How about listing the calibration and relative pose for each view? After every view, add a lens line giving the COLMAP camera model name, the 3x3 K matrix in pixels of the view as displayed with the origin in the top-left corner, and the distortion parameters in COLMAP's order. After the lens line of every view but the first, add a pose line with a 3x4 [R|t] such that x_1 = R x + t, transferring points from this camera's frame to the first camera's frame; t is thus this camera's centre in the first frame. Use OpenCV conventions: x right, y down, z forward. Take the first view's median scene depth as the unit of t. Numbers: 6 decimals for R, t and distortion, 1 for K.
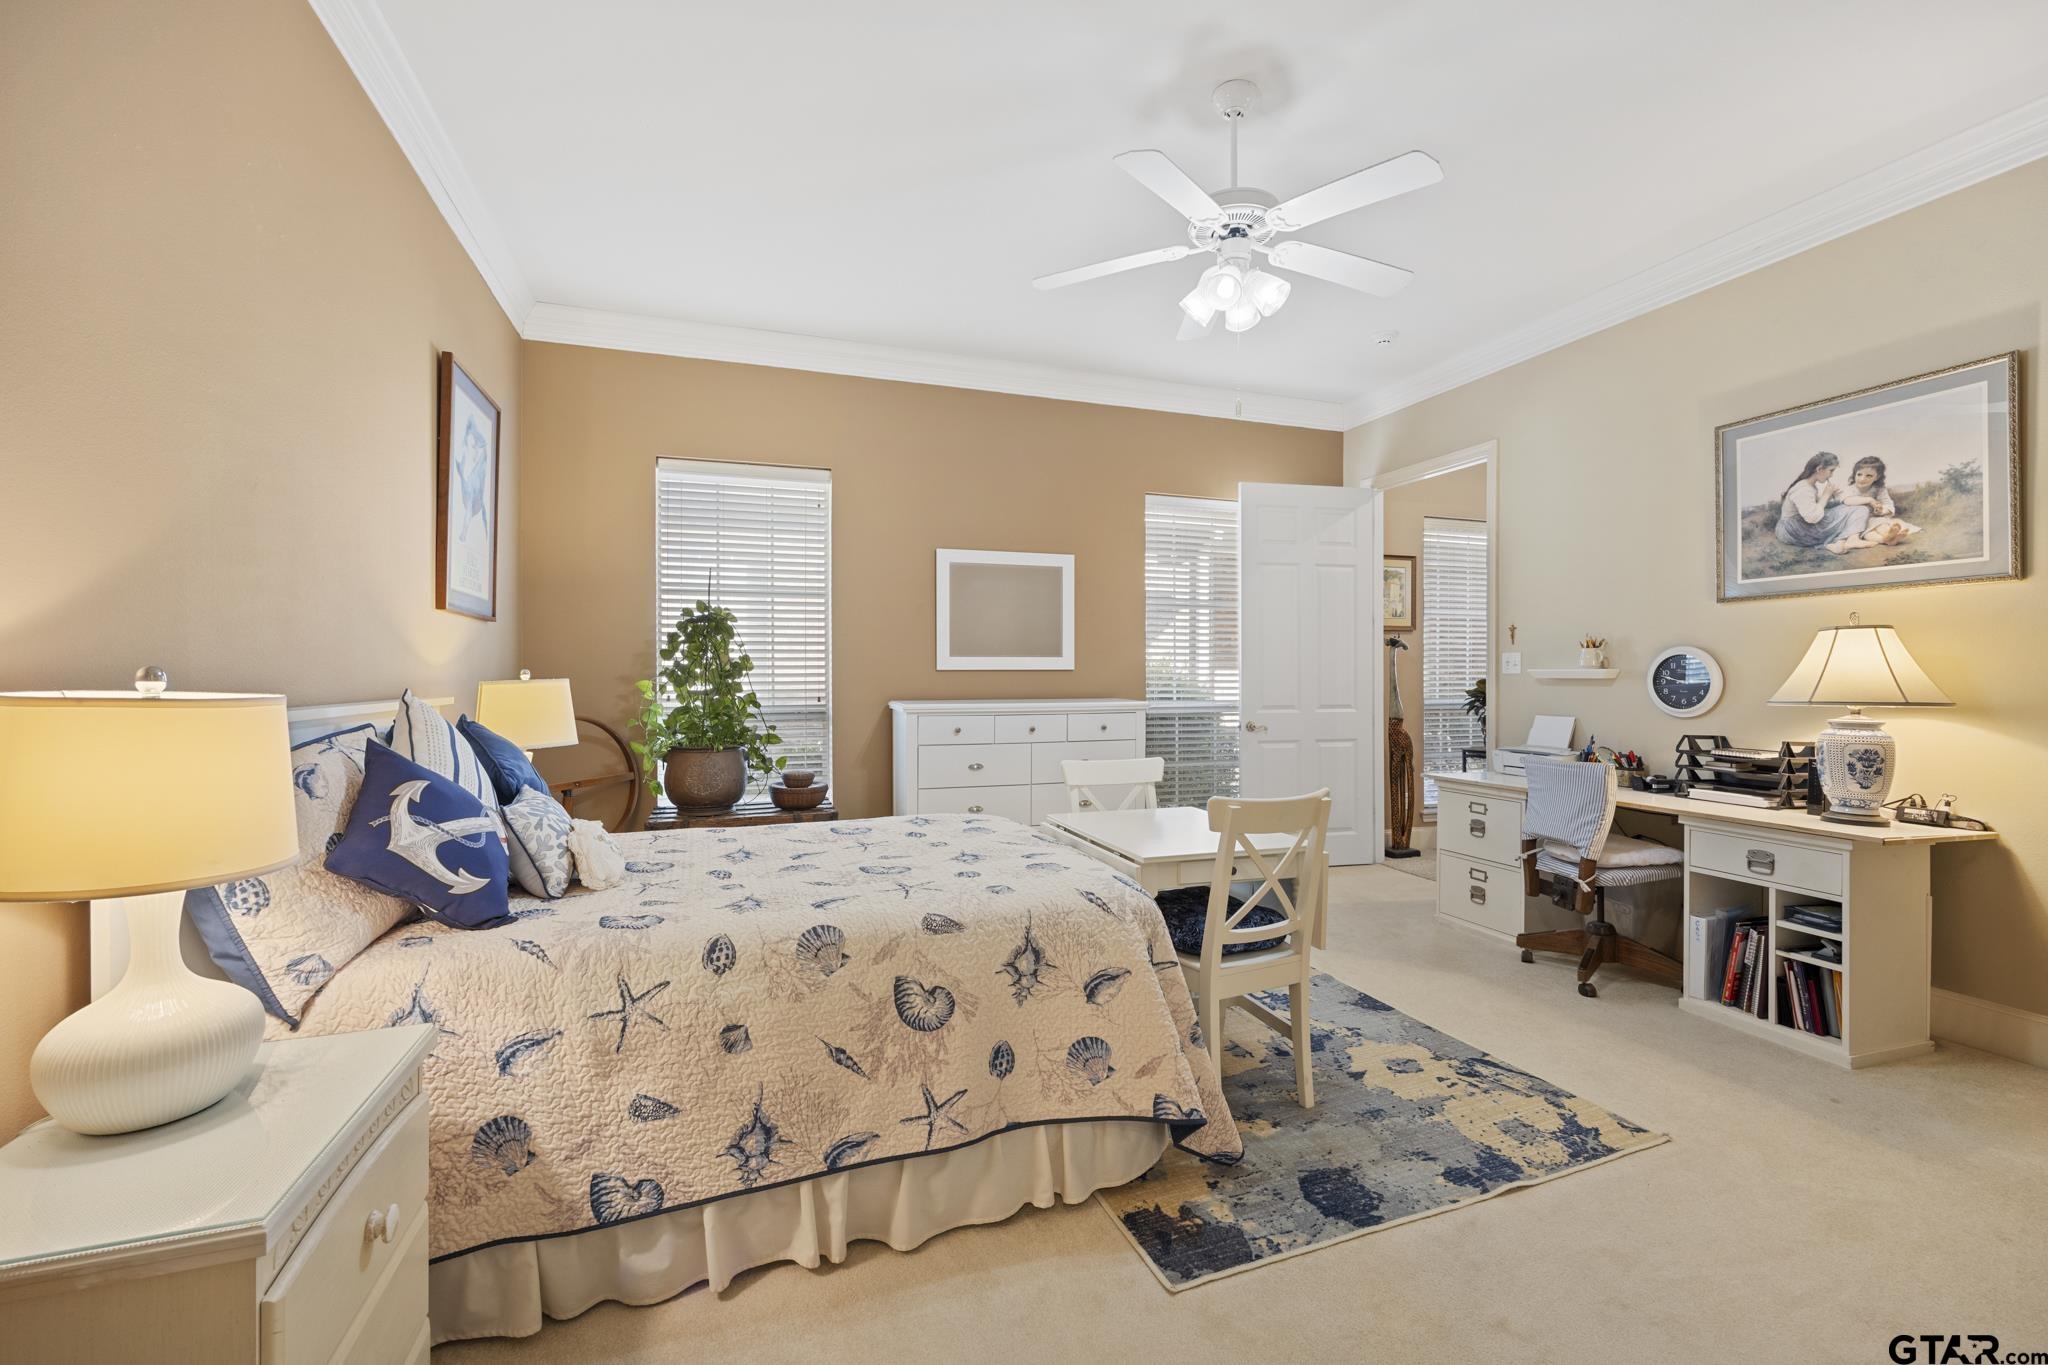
lens RADIAL K [[834.1, 0, 1028.5], [0, 834.1, 681.1], [0, 0, 1]] dist [-0.000271, 0.000672]
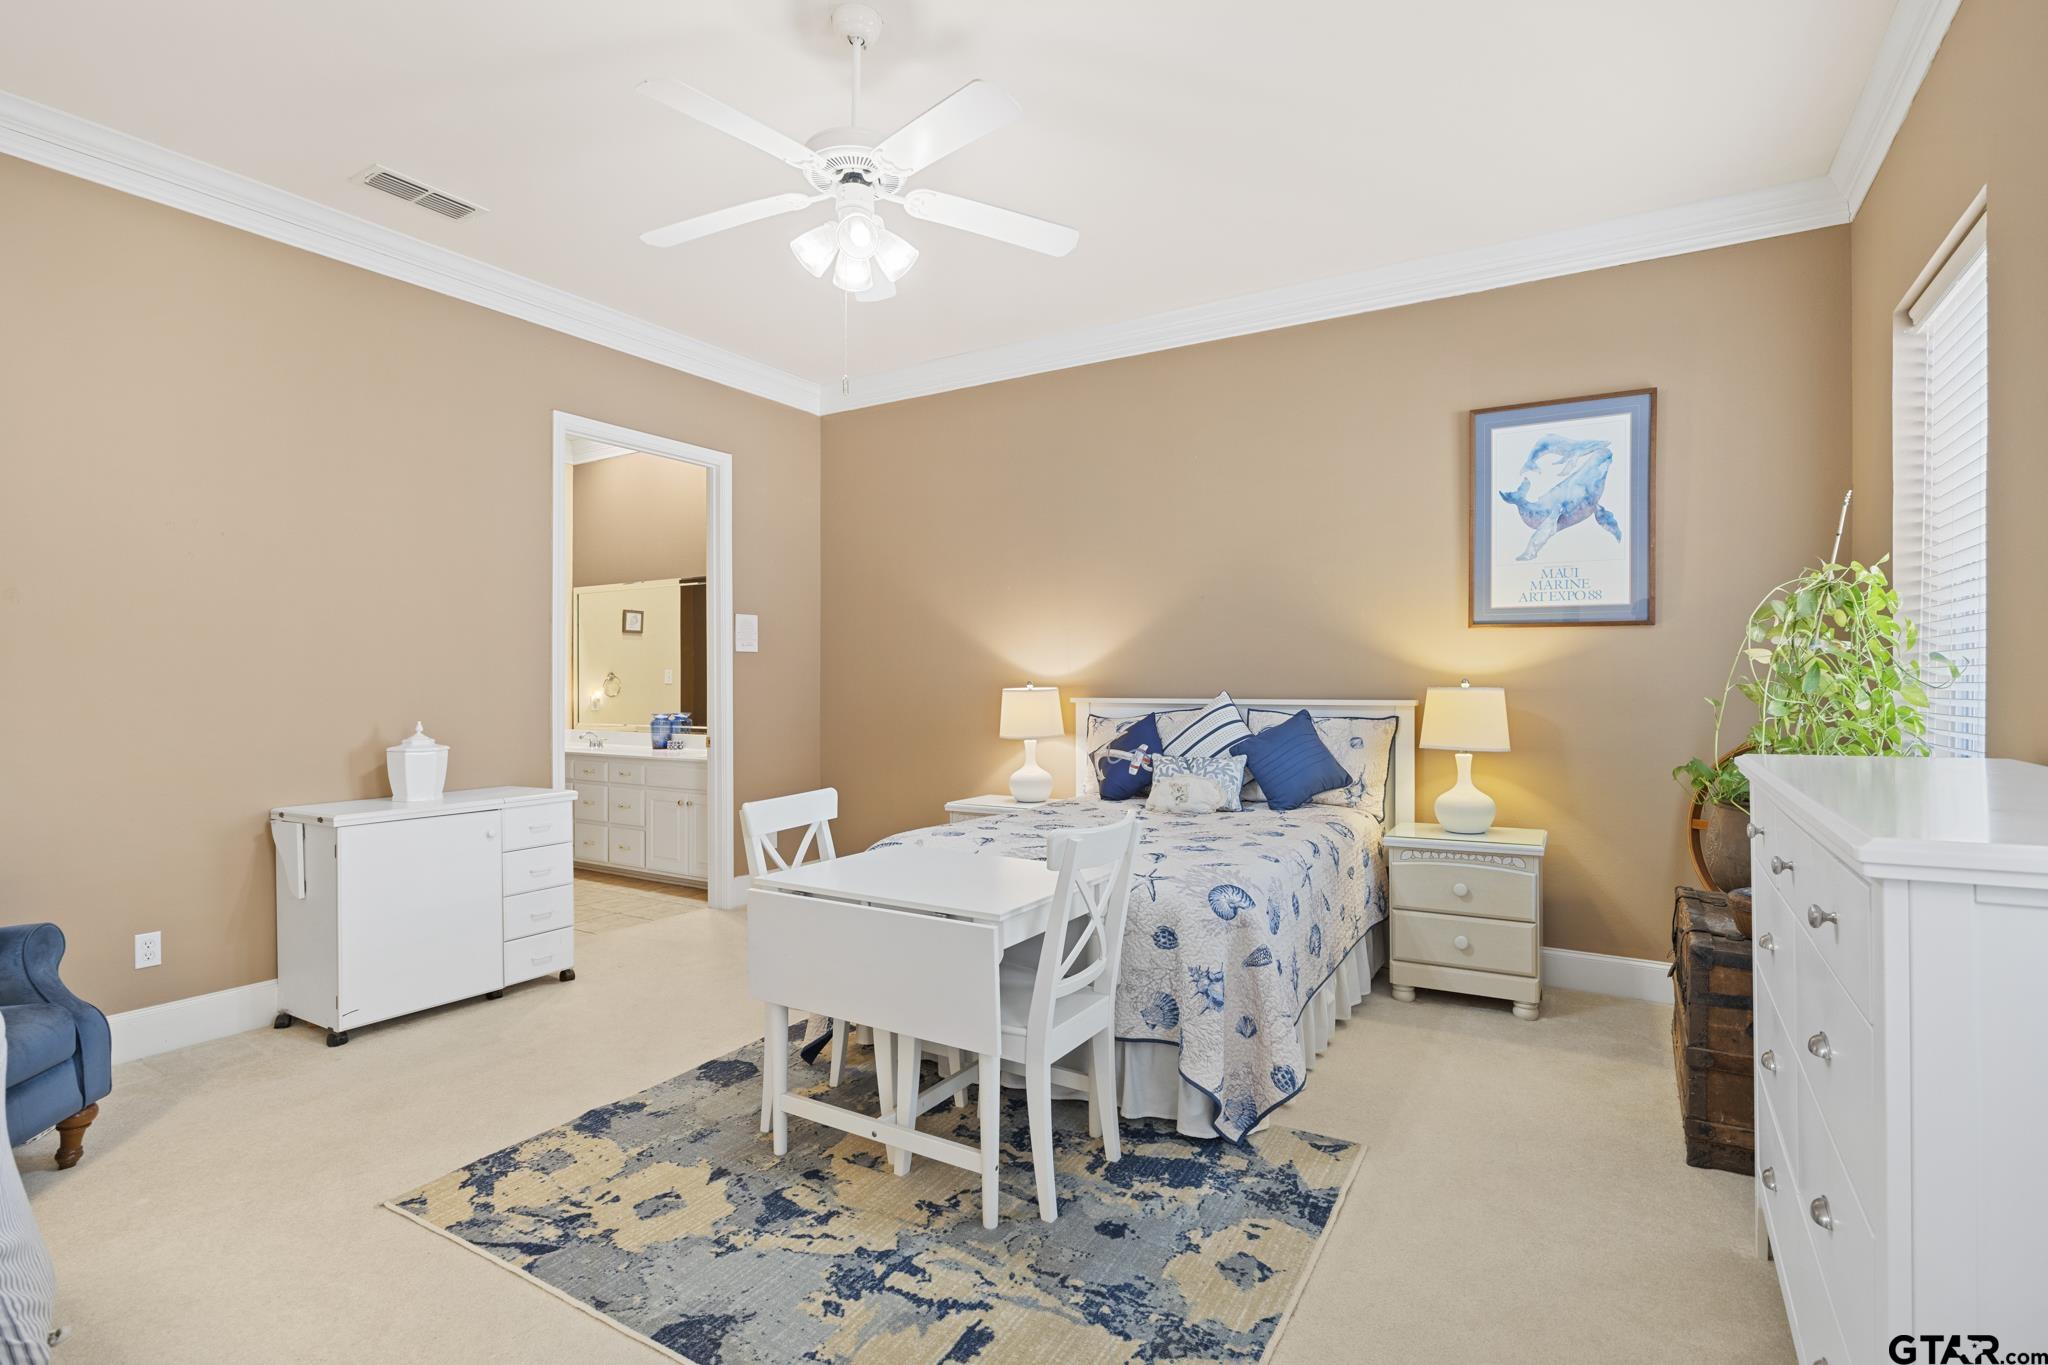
lens RADIAL K [[951.2, 0, 1029.8], [0, 951.2, 675.8], [0, 0, 1]] dist [-0.018009, 0.002382]
pose [[-0.761426, -0.000259, -0.648252, 0.799640], [-0.001275, 0.999999, 0.001098, -0.020898], [0.648250, 0.001663, -0.761425, 1.996288]]
